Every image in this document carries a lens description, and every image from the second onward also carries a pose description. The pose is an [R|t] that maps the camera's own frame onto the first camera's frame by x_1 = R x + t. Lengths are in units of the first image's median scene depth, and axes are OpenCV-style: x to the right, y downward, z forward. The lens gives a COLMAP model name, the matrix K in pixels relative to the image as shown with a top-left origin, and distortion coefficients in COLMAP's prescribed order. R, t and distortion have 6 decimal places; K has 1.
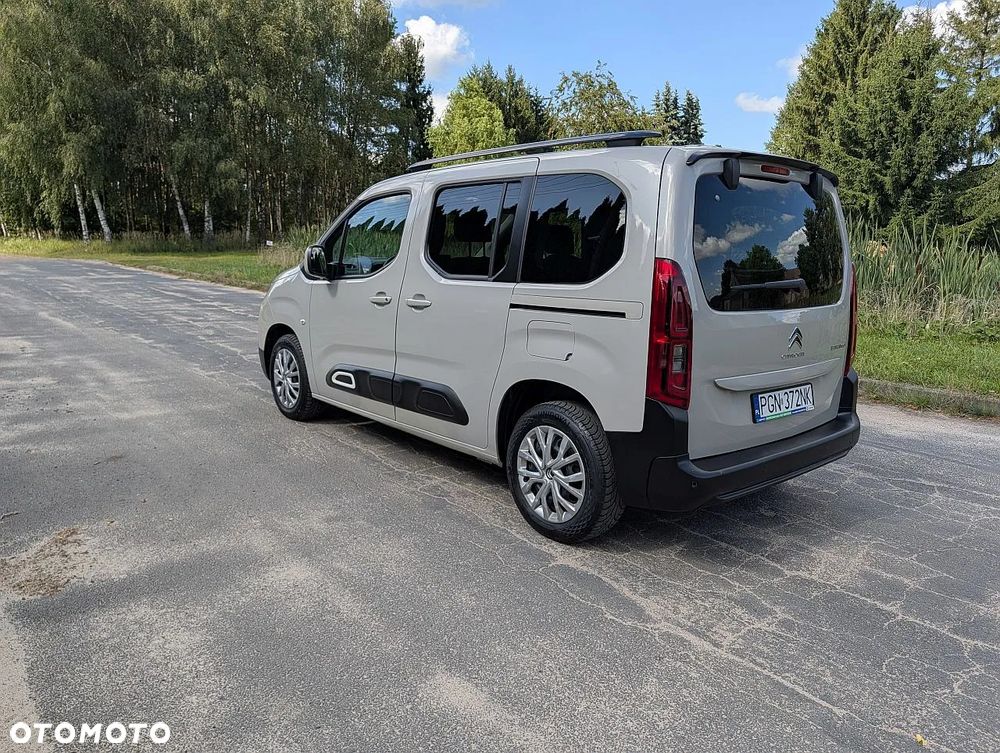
lens RADIAL K [[715.0, 0, 501.7], [0, 715.0, 384.2], [0, 0, 1]] dist [0.008386, -0.008971]
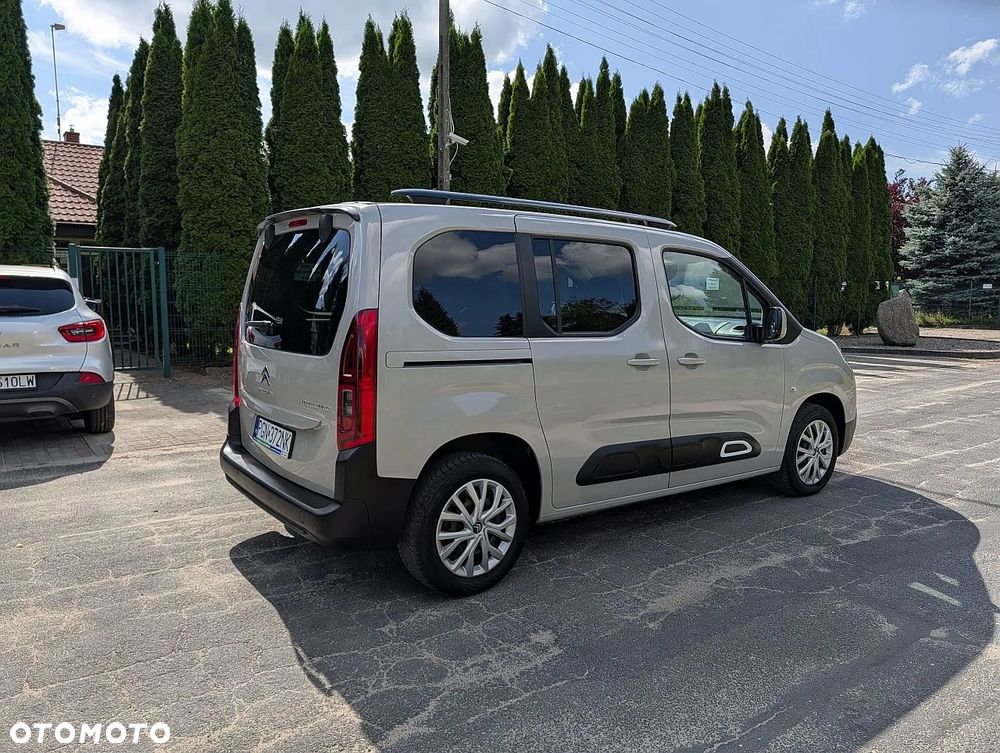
lens RADIAL K [[716.7, 0, 493.0], [0, 716.7, 376.7], [0, 0, 1]] dist [0.011012, -0.005083]
pose [[-0.073300, 0.091077, -0.993142, 1.089190], [-0.203419, 0.973521, 0.104291, -0.182642], [0.976344, 0.209669, -0.052833, 1.036712]]
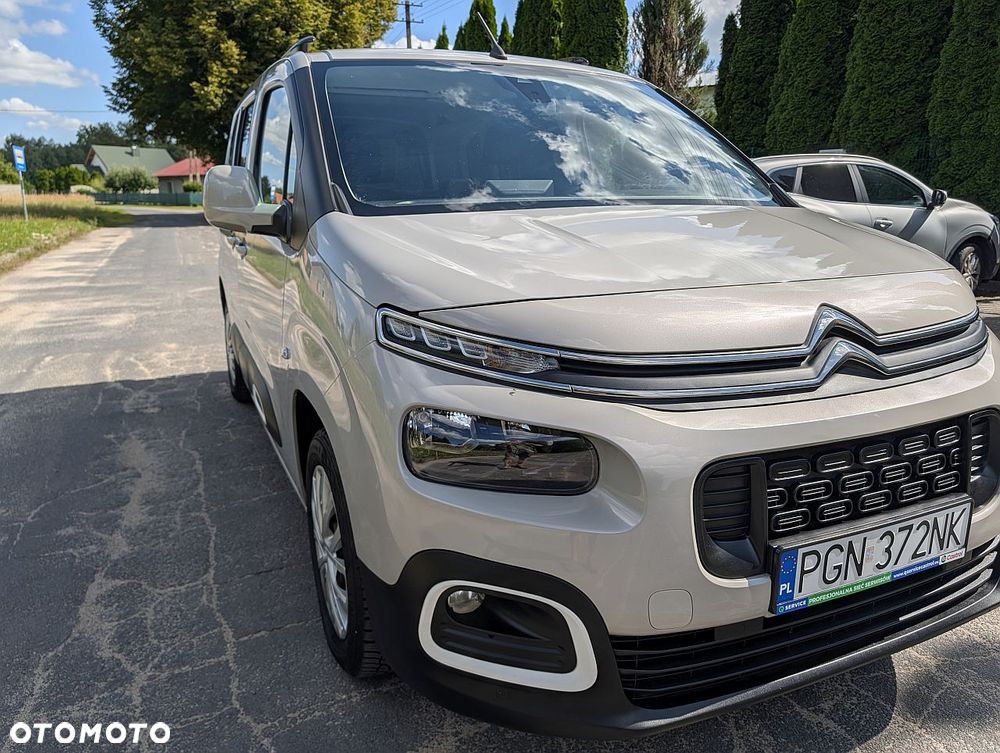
lens RADIAL K [[723.3, 0, 497.8], [0, 723.3, 373.7], [0, 0, 1]] dist [0.003651, -0.003716]
pose [[-0.962198, -0.083619, 0.259198, -0.262174], [0.034602, 0.906455, 0.420882, -0.327727], [-0.270145, 0.413940, -0.869296, 1.804228]]
